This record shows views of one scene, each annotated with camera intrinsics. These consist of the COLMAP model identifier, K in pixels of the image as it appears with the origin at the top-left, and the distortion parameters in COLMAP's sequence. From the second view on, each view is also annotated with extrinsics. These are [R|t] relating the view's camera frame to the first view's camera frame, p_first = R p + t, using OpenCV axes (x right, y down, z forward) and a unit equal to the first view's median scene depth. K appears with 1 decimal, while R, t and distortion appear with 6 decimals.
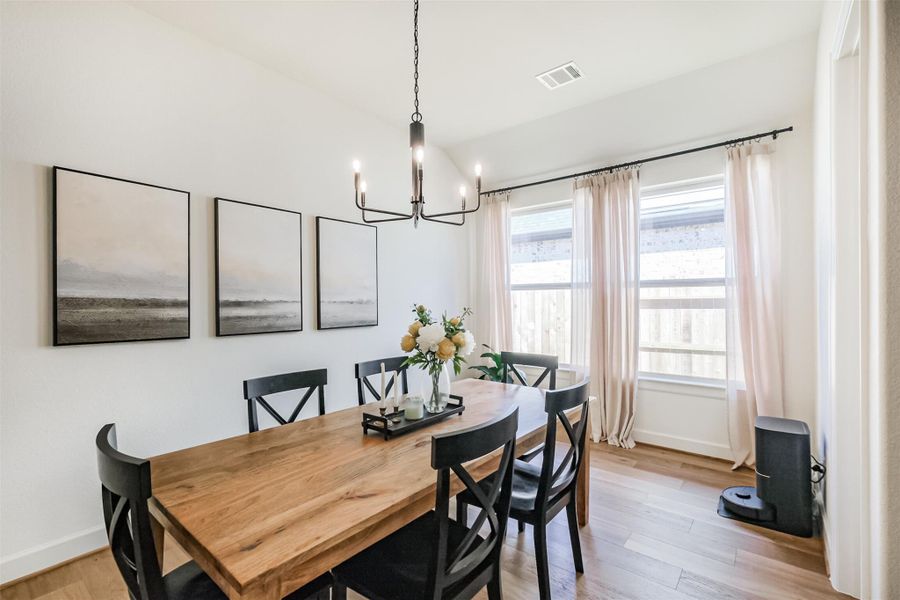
lens RADIAL K [[401.3, 0, 450.4], [0, 401.3, 308.1], [0, 0, 1]] dist [0.001396, 0.000233]
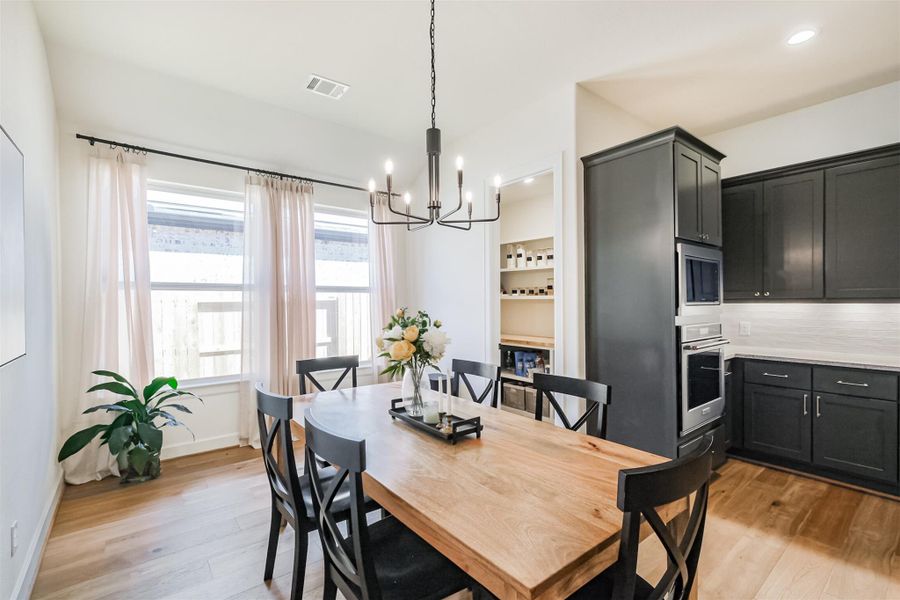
lens RADIAL K [[401.0, 0, 453.4], [0, 401.0, 303.4], [0, 0, 1]] dist [0.001830, 0.000490]
pose [[0.215091, -0.002038, 0.976592, -0.541011], [0.022104, 0.999752, -0.002782, -0.007240], [-0.976344, 0.022185, 0.215082, 0.379653]]
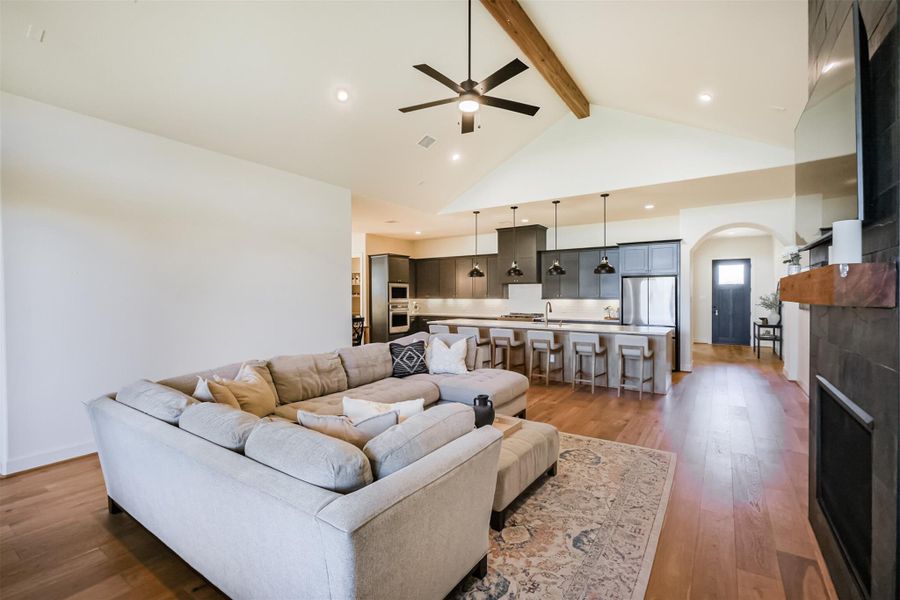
lens RADIAL K [[399.2, 0, 451.6], [0, 399.2, 294.6], [0, 0, 1]] dist [0.006904, -0.000032]
pose [[-0.081030, 0.011729, 0.996643, -2.484230], [0.018785, 0.999771, -0.010239, 0.006751], [-0.996535, 0.017893, -0.081232, -0.060131]]
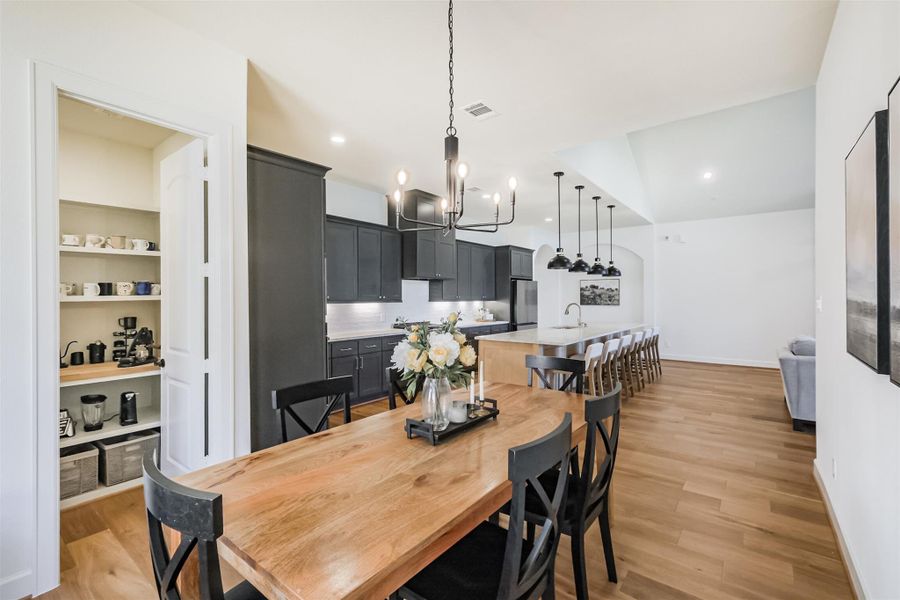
lens RADIAL K [[401.3, 0, 450.4], [0, 401.3, 308.1], [0, 0, 1]] dist [0.001396, 0.000233]
pose [[-0.999720, 0.012368, -0.020183, -0.019414], [0.011546, 0.999120, 0.040325, -0.026694], [0.020664, 0.040080, -0.998983, 1.075118]]
